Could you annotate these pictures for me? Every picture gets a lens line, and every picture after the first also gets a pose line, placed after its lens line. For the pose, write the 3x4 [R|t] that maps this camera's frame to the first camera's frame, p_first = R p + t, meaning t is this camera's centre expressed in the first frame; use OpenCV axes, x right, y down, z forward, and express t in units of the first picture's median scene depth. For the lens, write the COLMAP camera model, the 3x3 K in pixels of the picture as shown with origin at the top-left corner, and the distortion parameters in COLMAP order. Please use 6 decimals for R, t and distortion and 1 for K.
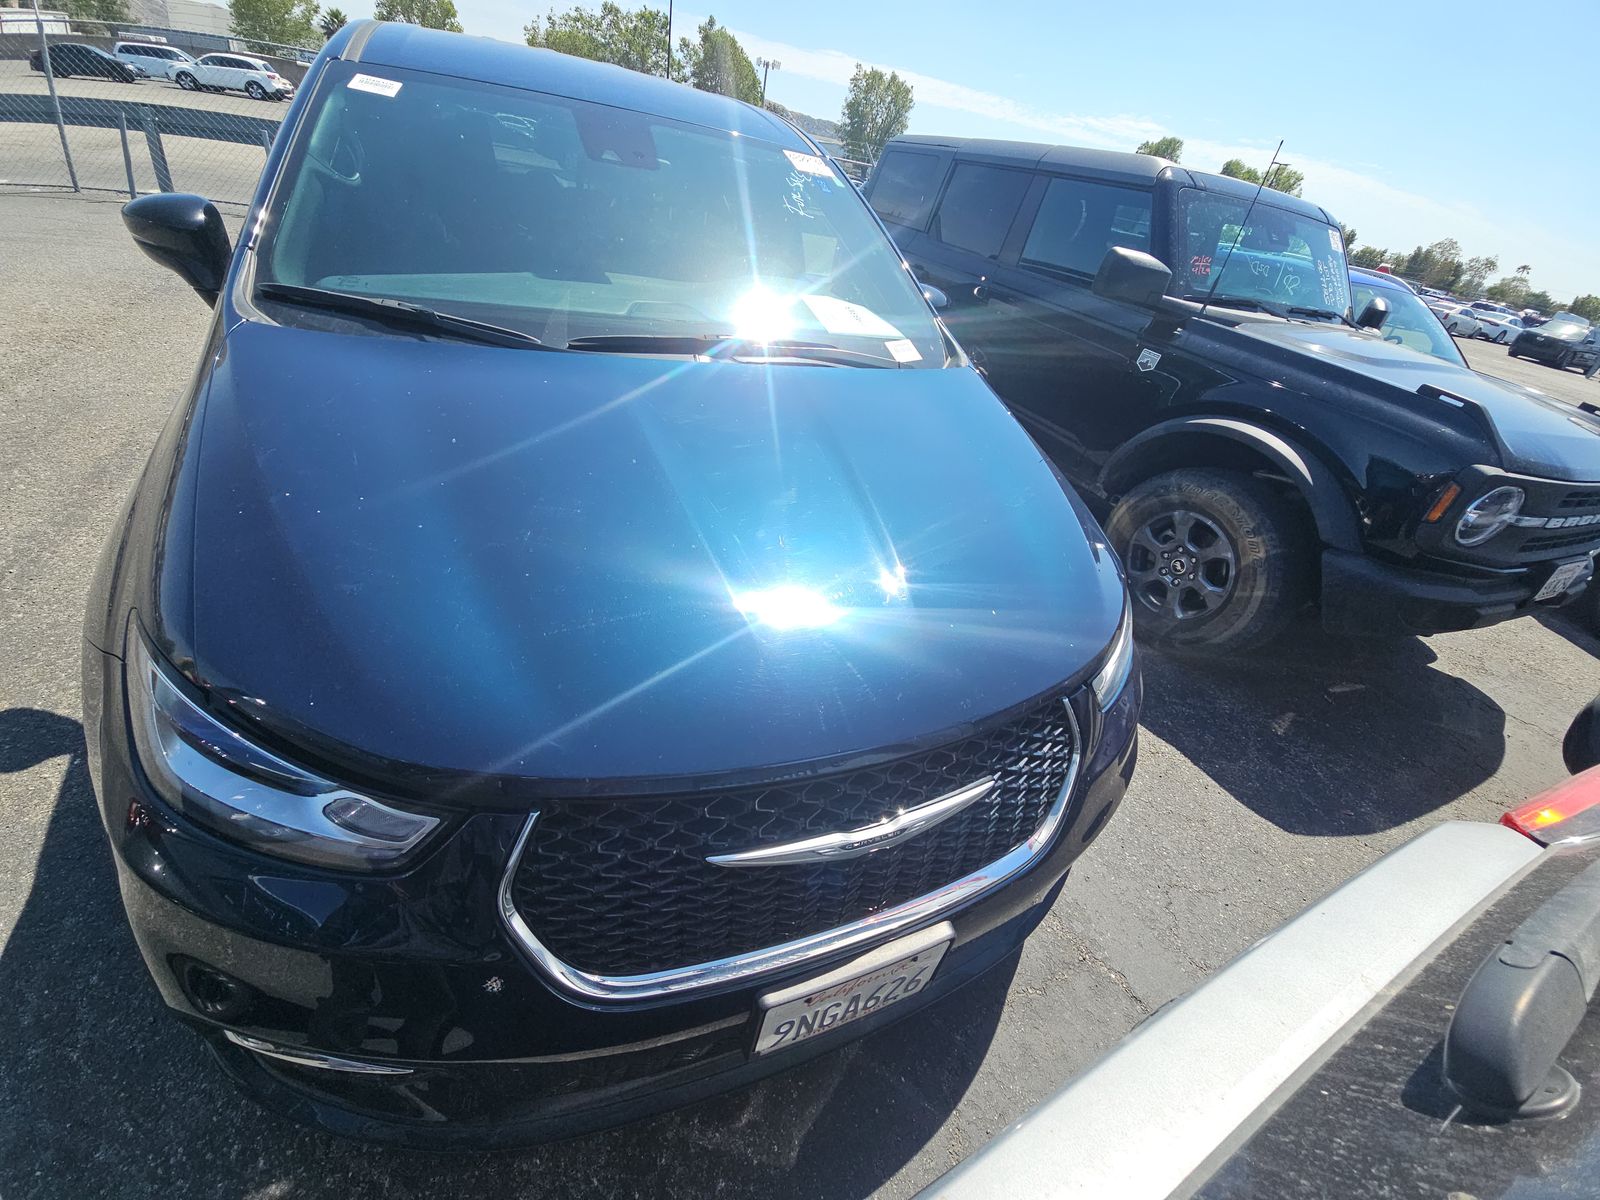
lens RADIAL K [[639.6, 0, 822.8], [0, 639.6, 594.2], [0, 0, 1]] dist [0.026595, -0.018700]
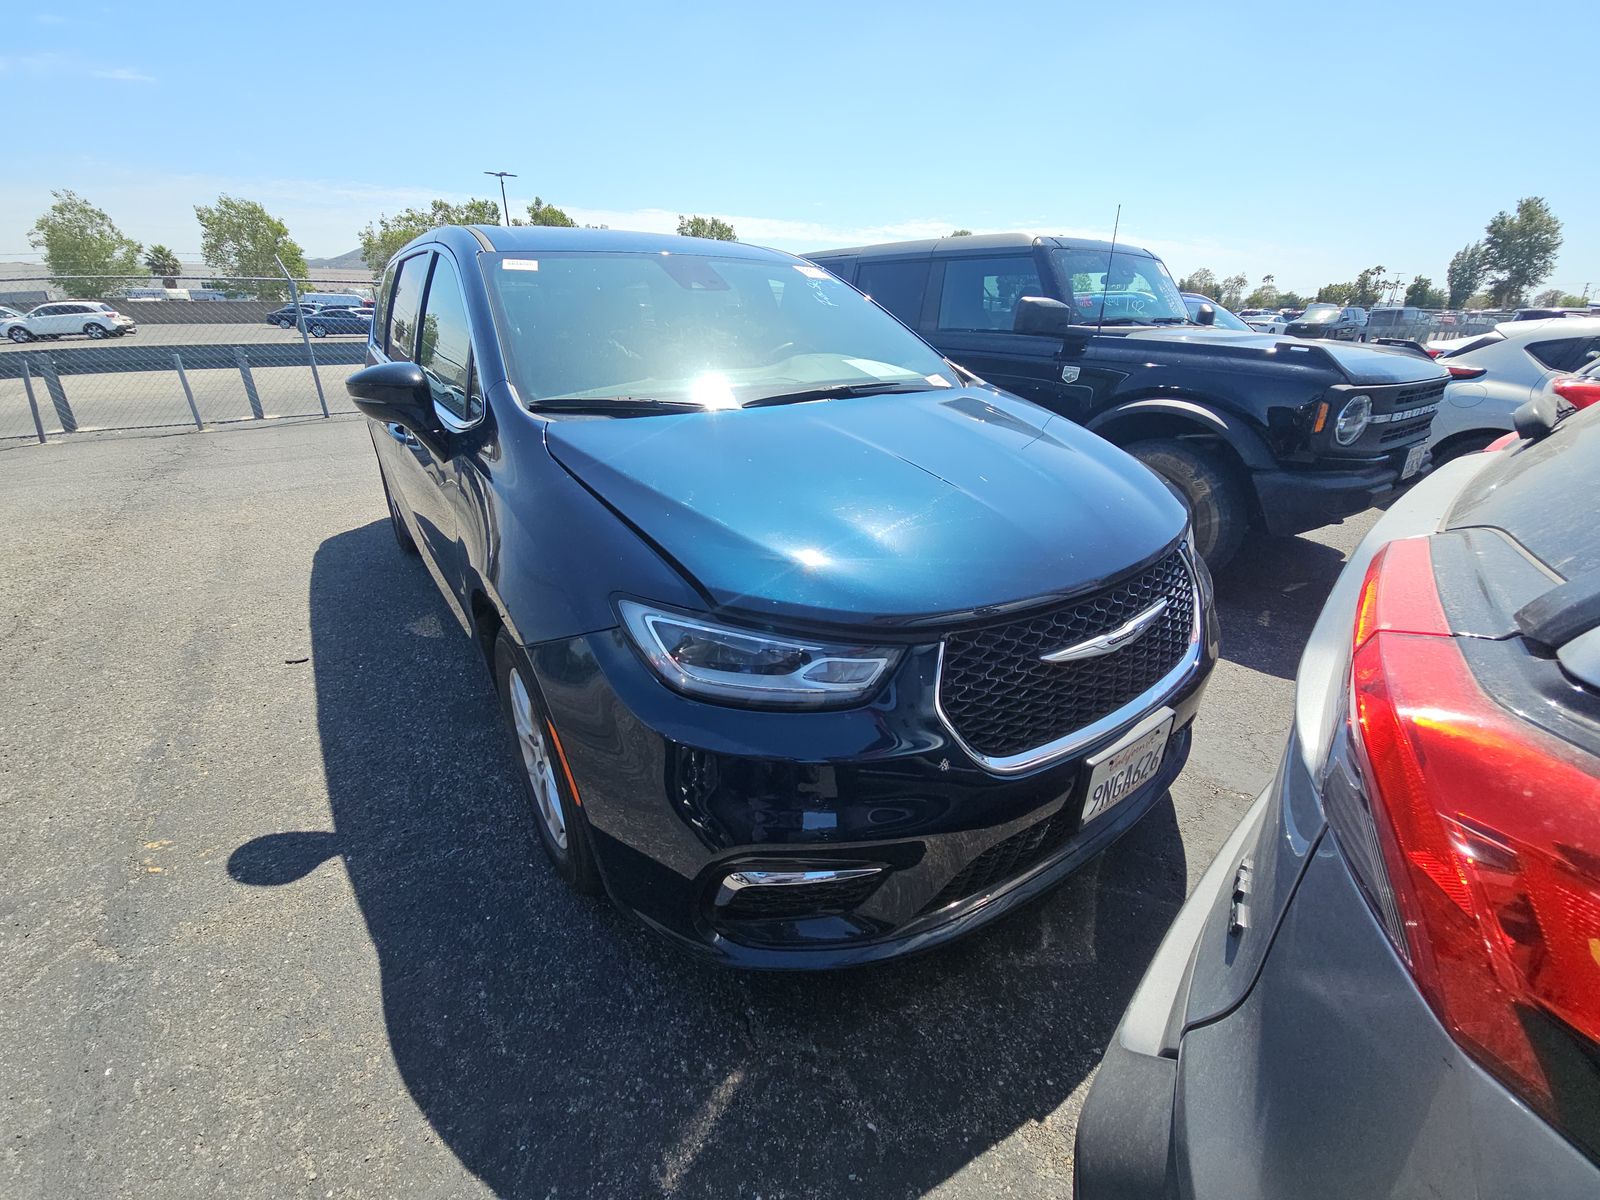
lens RADIAL K [[659.3, 0, 800.0], [0, 659.3, 600.0], [0, 0, 1]] dist [0.023724, -0.020496]
pose [[0.963876, -0.230487, 0.133487, -0.296459], [0.248399, 0.958749, -0.138193, 0.116582], [-0.096129, 0.166359, 0.981368, -0.162464]]
